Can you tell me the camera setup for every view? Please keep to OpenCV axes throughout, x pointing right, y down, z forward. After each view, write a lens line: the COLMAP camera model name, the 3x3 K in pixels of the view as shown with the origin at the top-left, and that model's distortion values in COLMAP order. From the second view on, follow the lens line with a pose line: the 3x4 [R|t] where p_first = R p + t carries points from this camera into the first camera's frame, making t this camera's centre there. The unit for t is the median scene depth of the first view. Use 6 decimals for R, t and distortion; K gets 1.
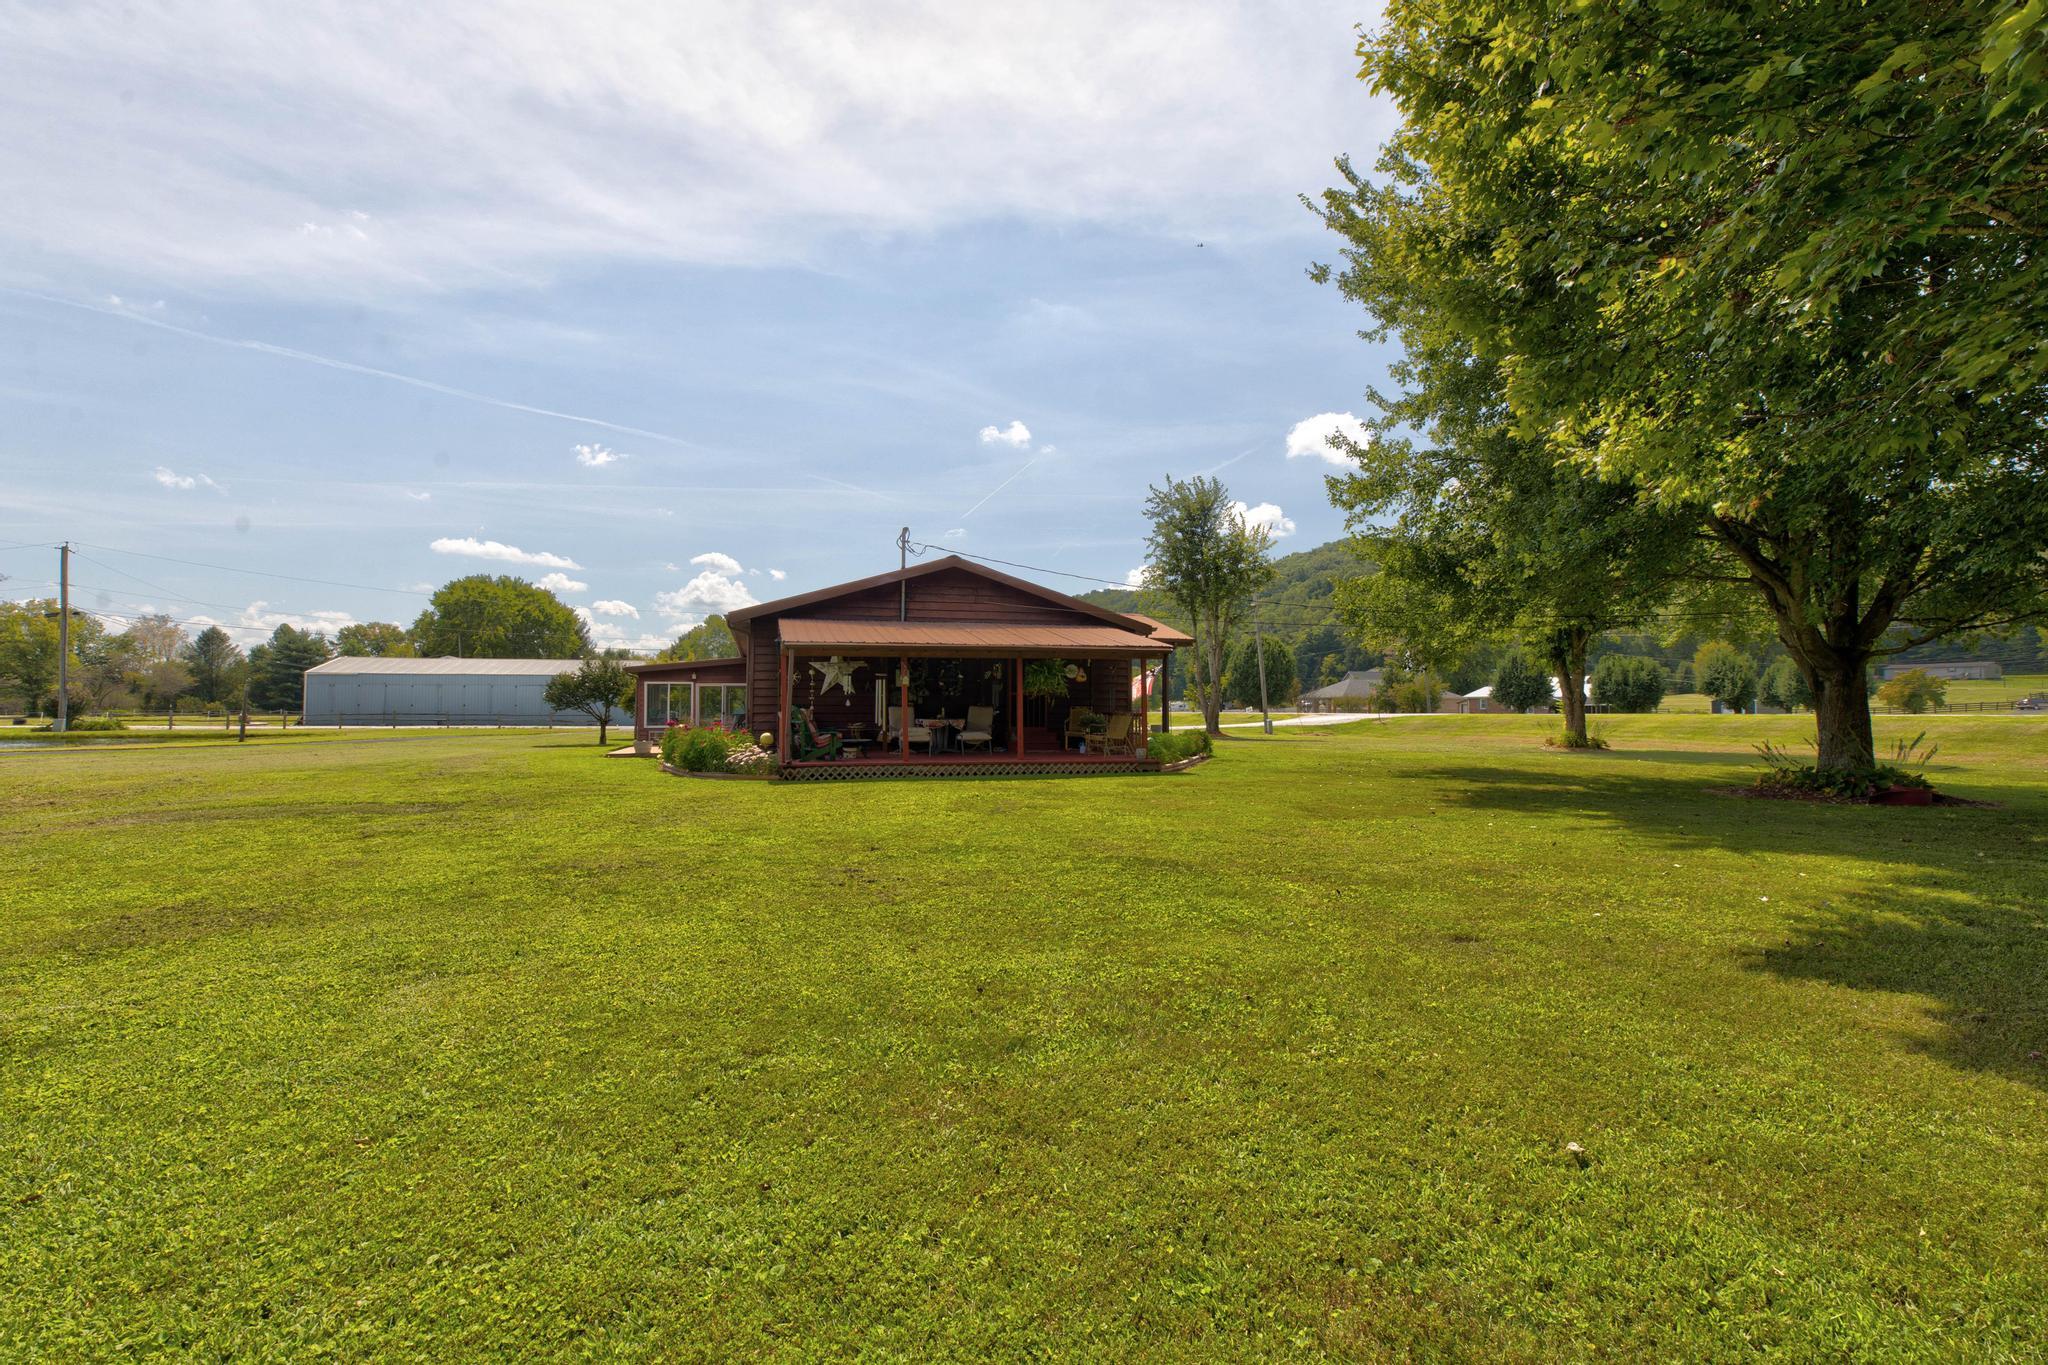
lens RADIAL K [[932.8, 0, 1025.7], [0, 932.8, 699.3], [0, 0, 1]] dist [0.014748, -0.000134]
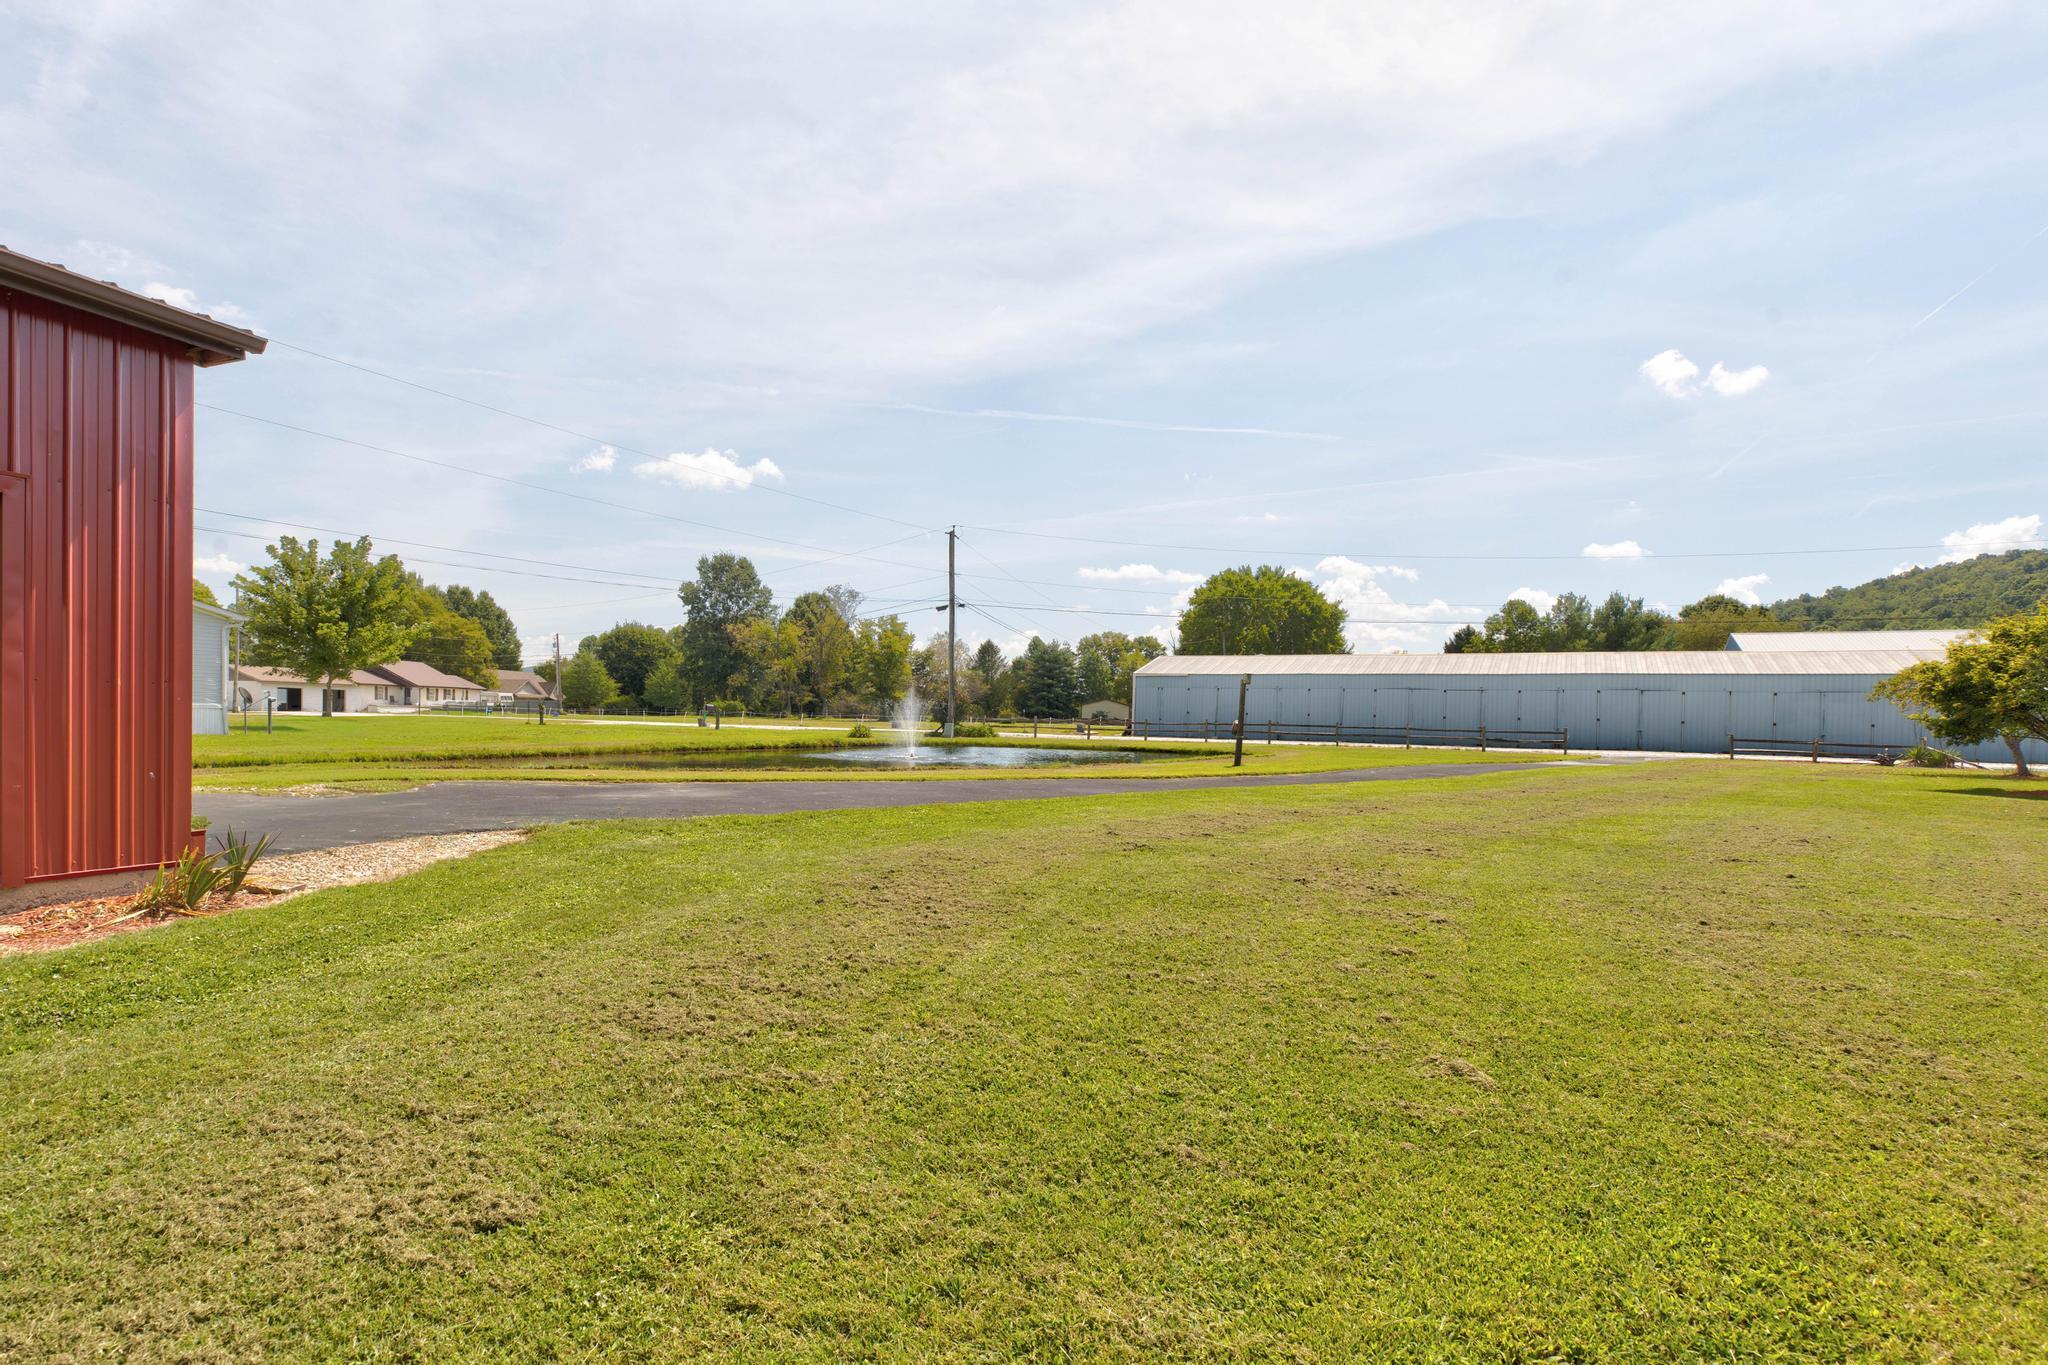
lens RADIAL K [[1028.0, 0, 1024.0], [0, 1028.0, 682.5], [0, 0, 1]] dist [-0.000025, 0.000011]
pose [[0.797040, -0.005074, -0.603905, -0.171660], [-0.013494, 0.999565, -0.026209, 0.002977], [0.603776, 0.029039, 0.796625, 0.124697]]
